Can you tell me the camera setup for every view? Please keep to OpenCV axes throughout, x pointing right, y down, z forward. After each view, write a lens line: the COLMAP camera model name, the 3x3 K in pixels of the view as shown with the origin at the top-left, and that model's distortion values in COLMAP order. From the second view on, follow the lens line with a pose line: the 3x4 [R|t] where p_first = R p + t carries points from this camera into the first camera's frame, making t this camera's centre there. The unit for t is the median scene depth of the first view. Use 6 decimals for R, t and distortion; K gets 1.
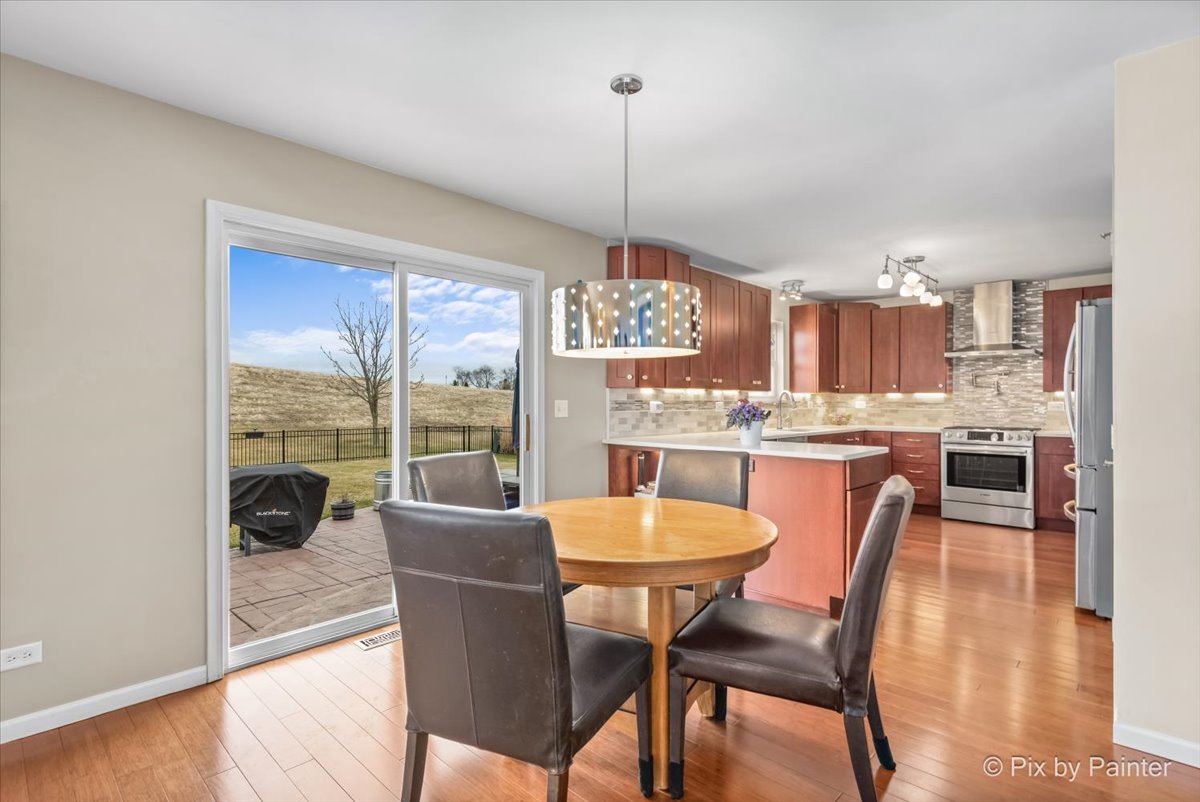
lens RADIAL K [[587.7, 0, 602.4], [0, 587.7, 404.1], [0, 0, 1]] dist [-0.001573, -0.000051]
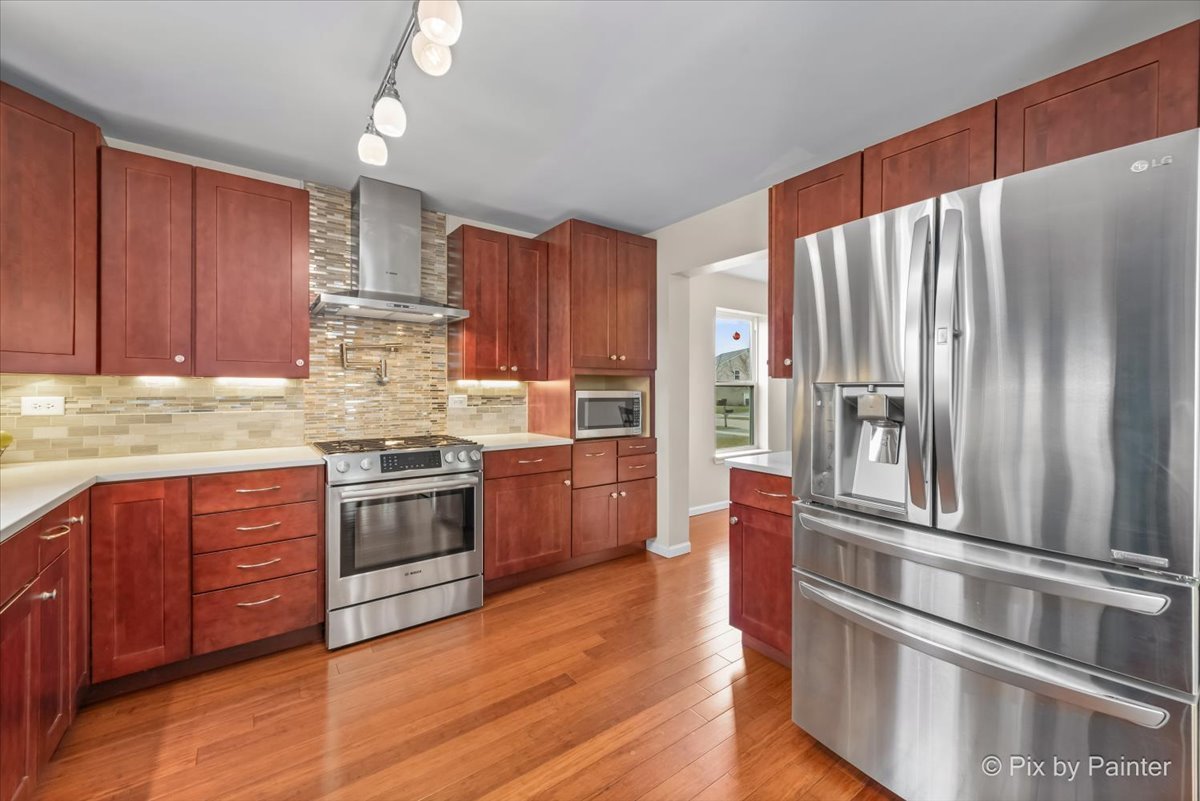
lens RADIAL K [[470.0, 0, 602.8], [0, 470.0, 393.4], [0, 0, 1]] dist [0.000157, -0.000059]
pose [[0.162532, -0.007181, 0.986677, 0.226497], [0.000501, 0.999974, 0.007195, -0.008768], [-0.986703, -0.000675, 0.162531, 0.658891]]
